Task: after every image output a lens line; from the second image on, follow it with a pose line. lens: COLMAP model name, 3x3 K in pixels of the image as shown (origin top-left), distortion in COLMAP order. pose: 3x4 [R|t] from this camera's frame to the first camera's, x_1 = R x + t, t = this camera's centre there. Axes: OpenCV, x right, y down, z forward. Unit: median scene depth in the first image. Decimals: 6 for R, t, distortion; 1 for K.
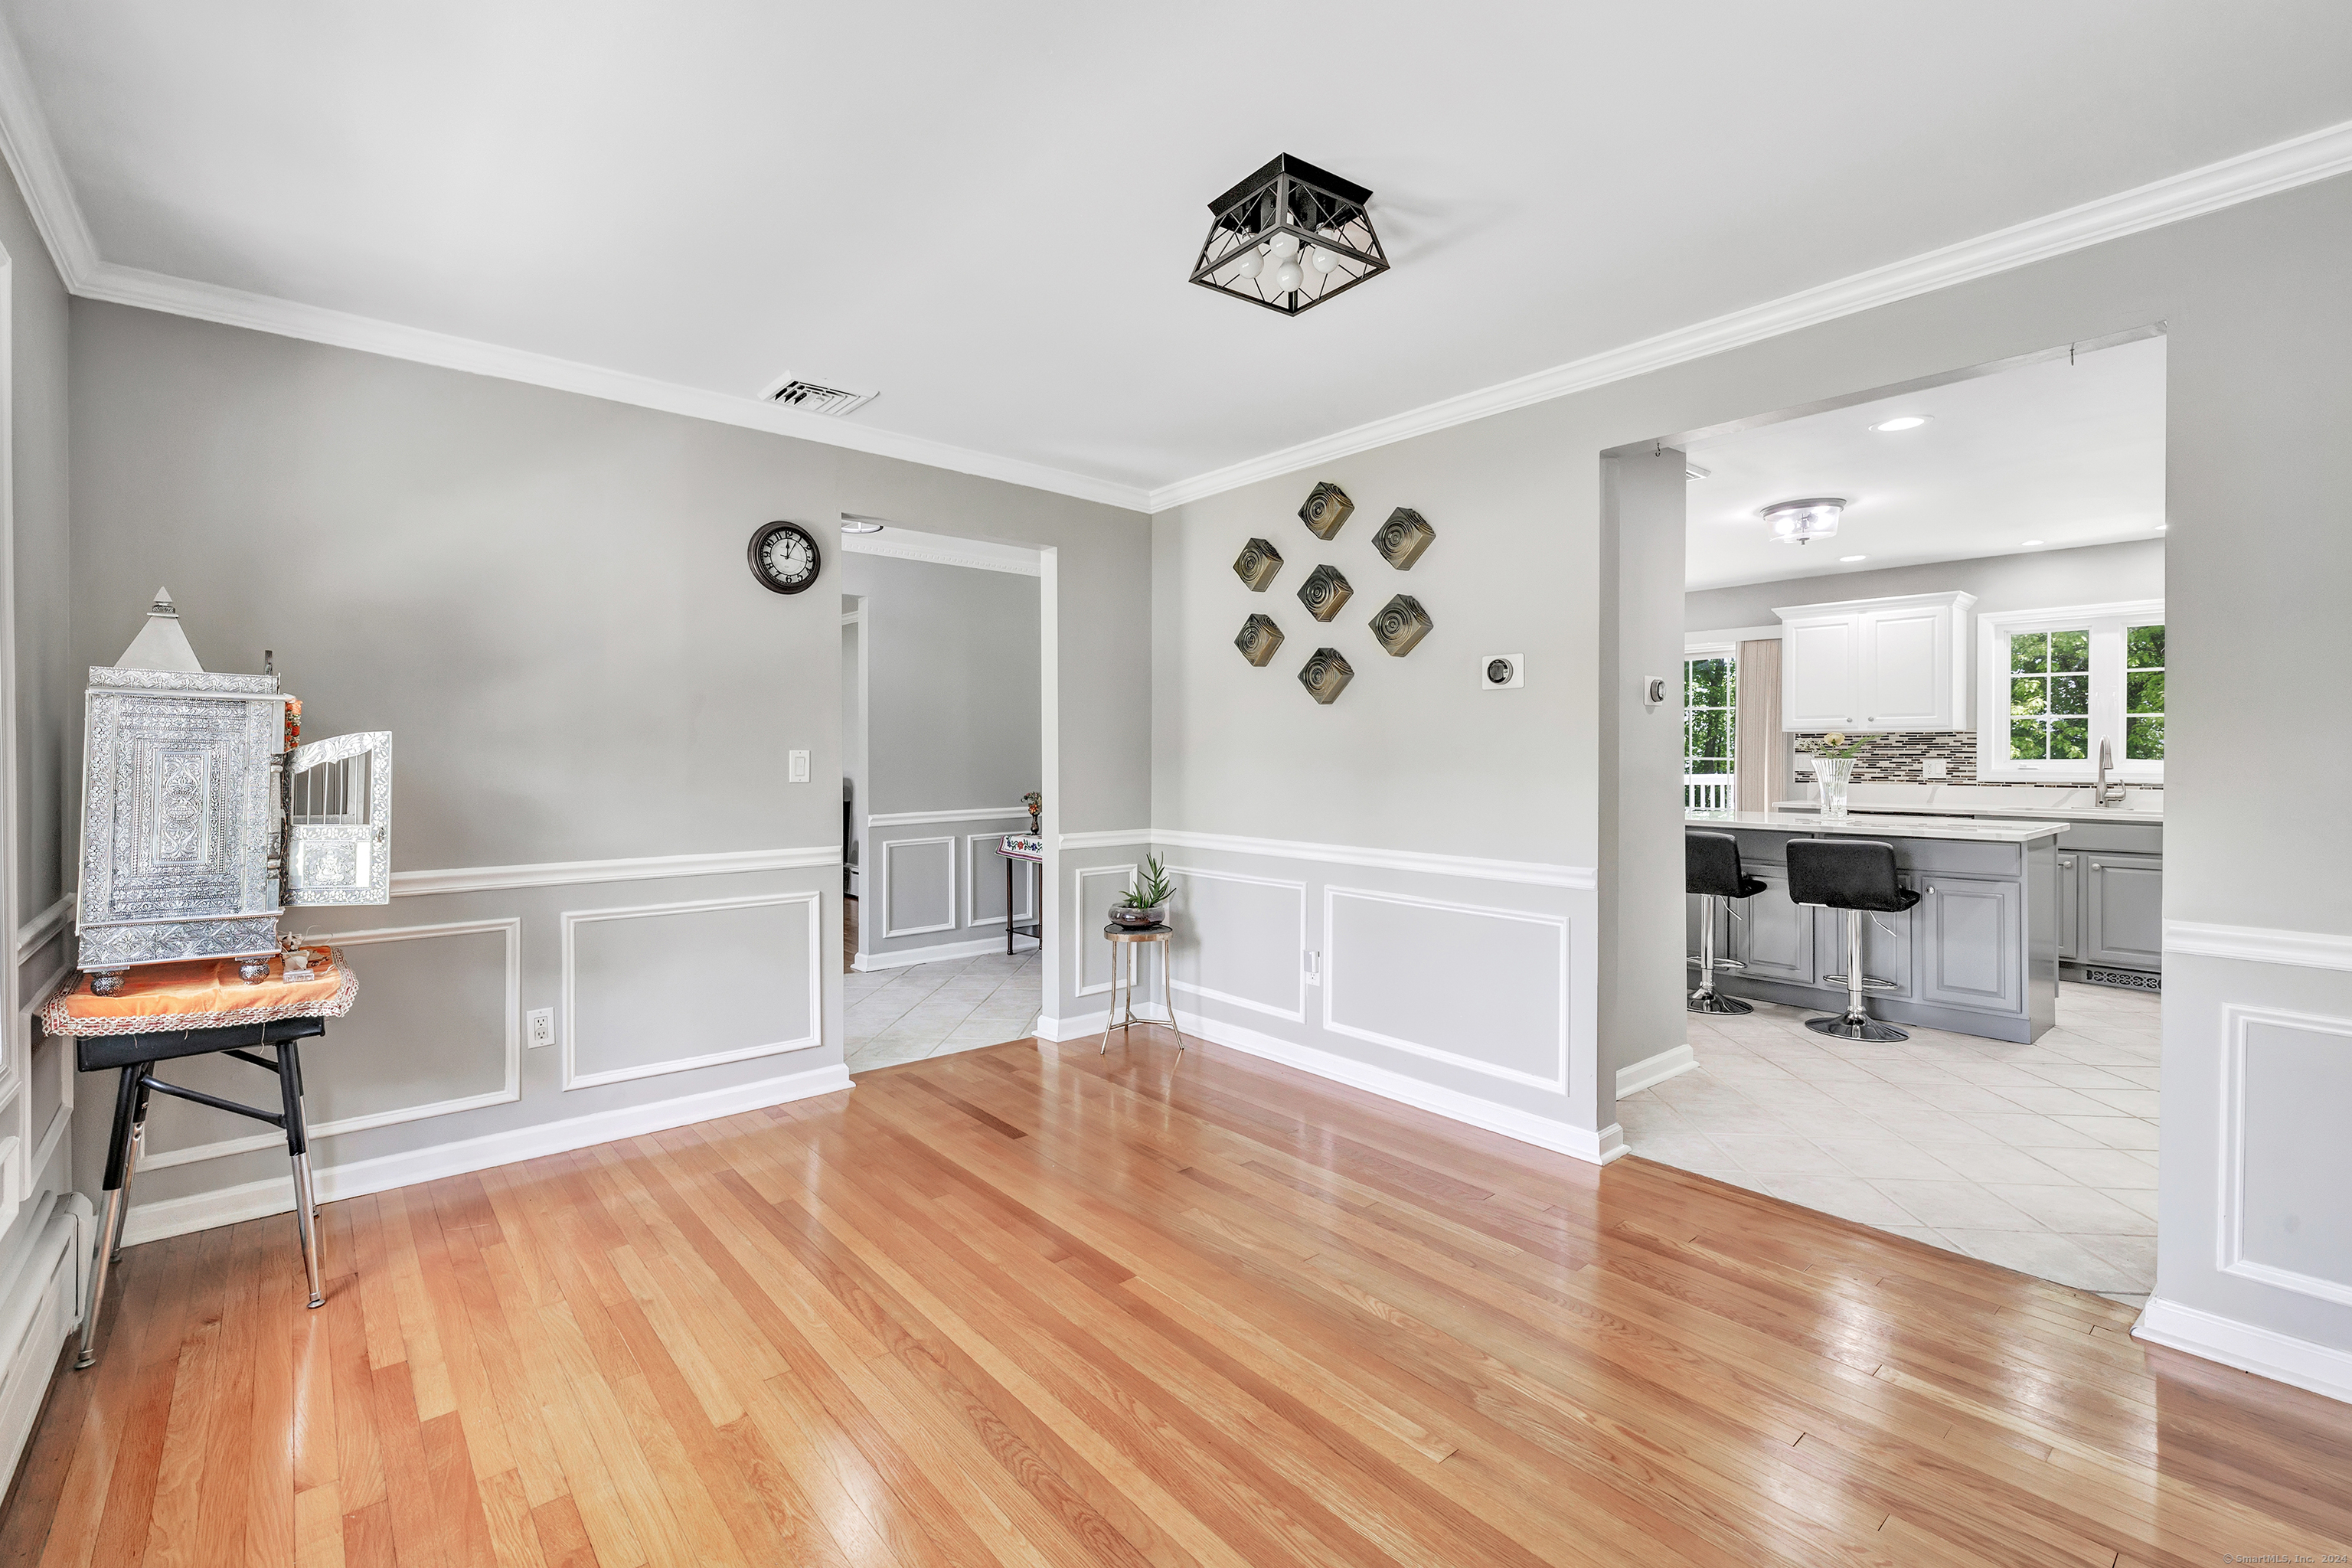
lens RADIAL K [[1056.3, 0, 1148.0], [0, 1056.3, 751.5], [0, 0, 1]] dist [-0.000339, 0.000992]
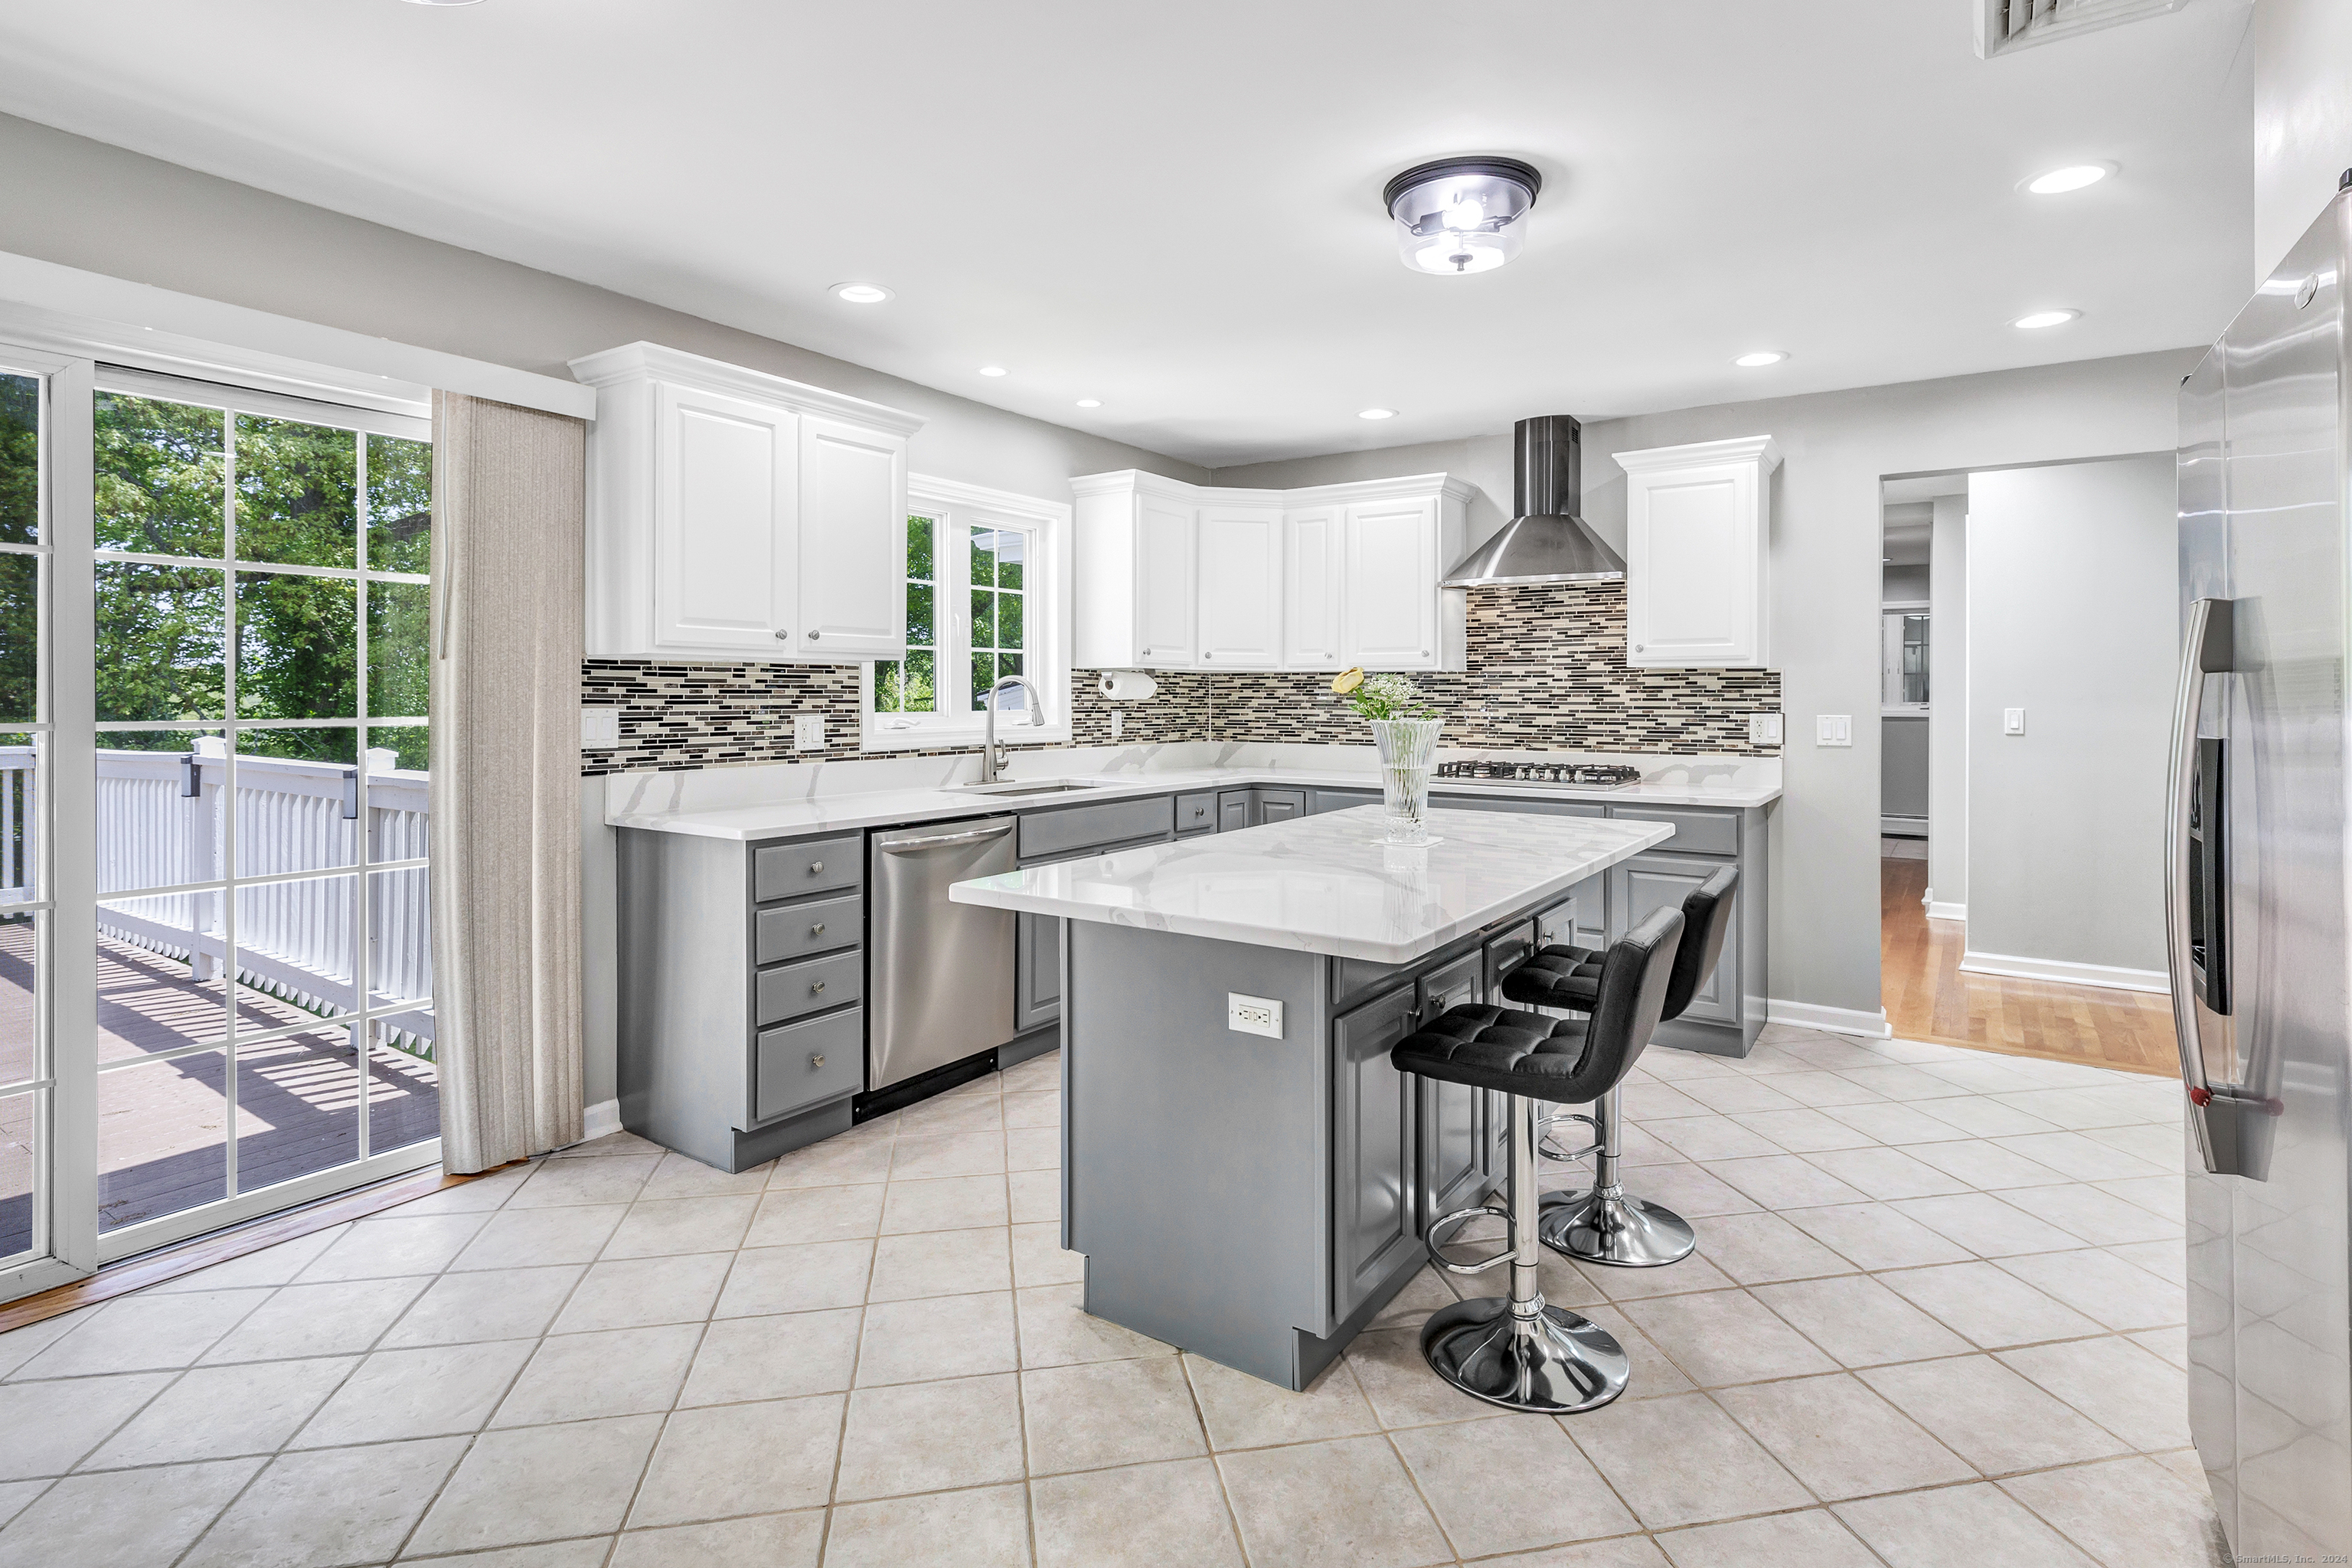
lens RADIAL K [[1228.9, 0, 1241.1], [0, 1228.9, 689.0], [0, 0, 1]] dist [-0.000365, 0.000594]
pose [[-0.323897, 0.003240, 0.946087, 0.080627], [-0.001815, 0.999990, -0.004046, -0.003801], [-0.946091, -0.003027, -0.323887, 1.008036]]
